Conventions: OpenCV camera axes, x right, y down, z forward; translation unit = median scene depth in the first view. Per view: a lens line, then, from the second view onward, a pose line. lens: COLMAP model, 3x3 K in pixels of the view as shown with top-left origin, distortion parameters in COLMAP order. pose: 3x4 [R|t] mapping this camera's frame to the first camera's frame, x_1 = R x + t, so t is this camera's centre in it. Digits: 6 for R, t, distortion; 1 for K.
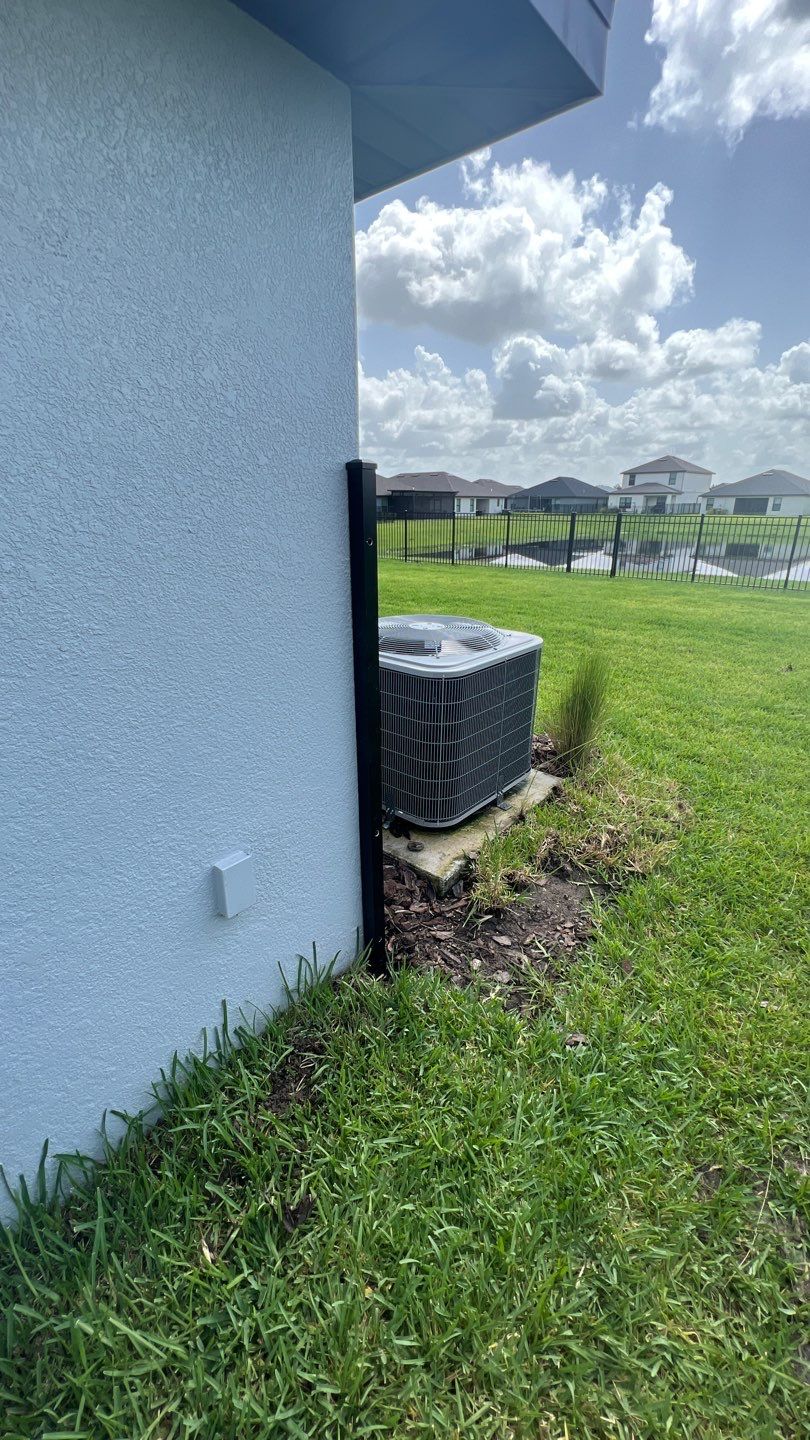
lens RADIAL K [[592.0, 0, 405.0], [0, 592.0, 724.6], [0, 0, 1]] dist [0.000436, 0.000566]
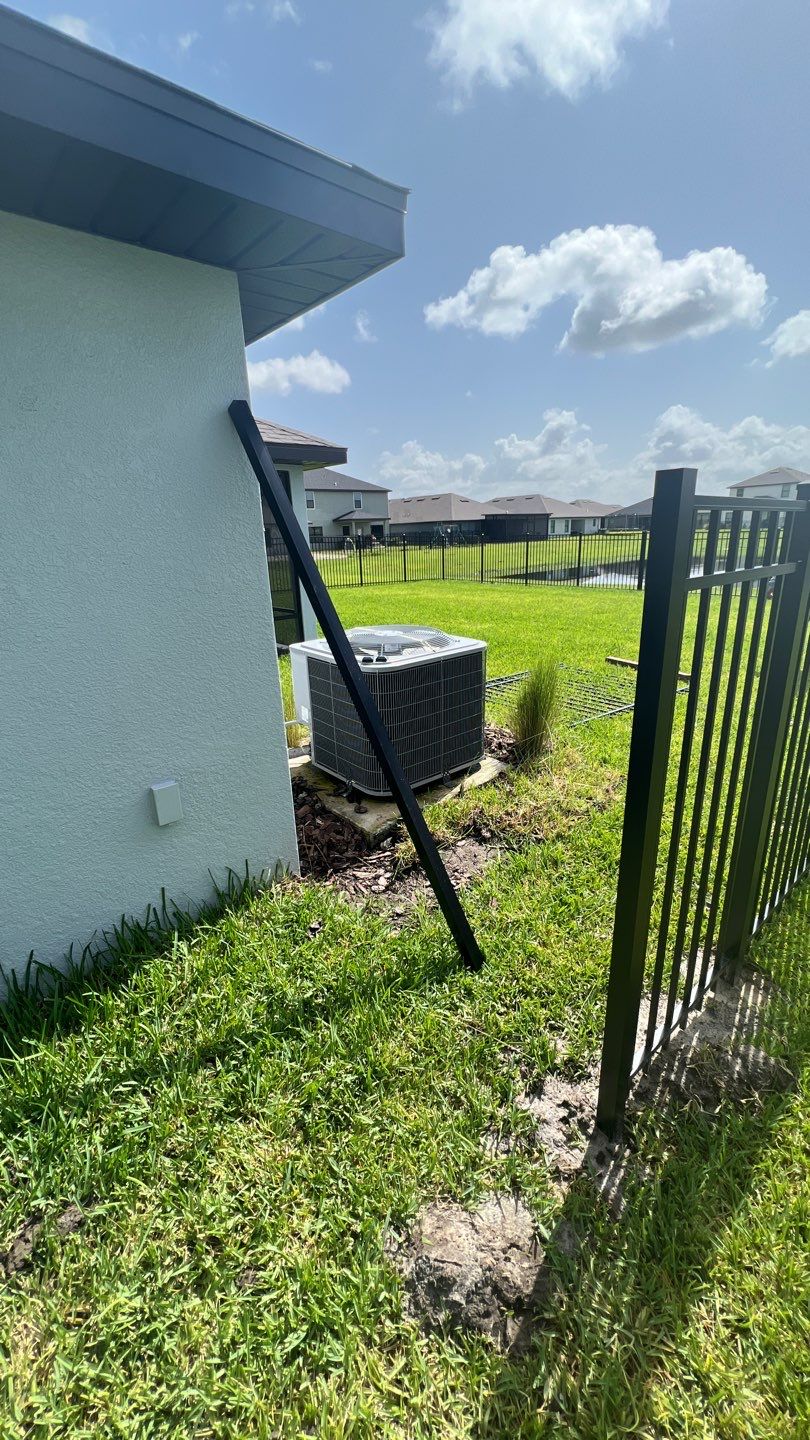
lens RADIAL K [[578.8, 0, 403.6], [0, 578.8, 722.9], [0, 0, 1]] dist [-0.005585, 0.007815]
pose [[0.984934, 0.021803, -0.171553, 0.396555], [-0.027433, 0.999158, -0.030515, 0.076810], [0.170743, 0.034761, 0.984702, -0.229547]]
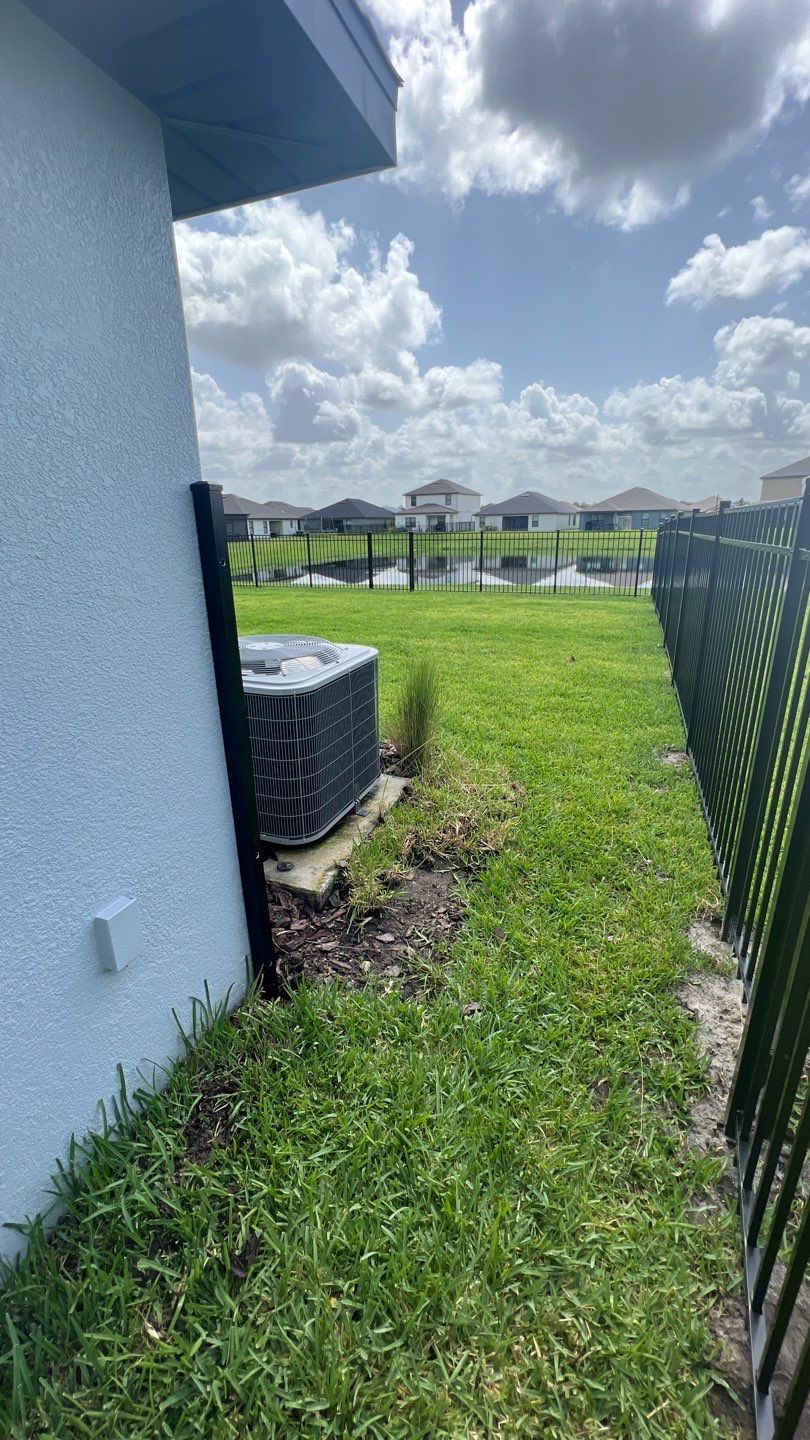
lens RADIAL K [[592.0, 0, 405.0], [0, 592.0, 724.6], [0, 0, 1]] dist [0.000436, 0.000566]
pose [[0.946302, -0.119372, 0.300436, -0.080108], [0.128949, 0.991576, -0.012179, 0.011119], [-0.296452, 0.050266, 0.953724, -0.023425]]
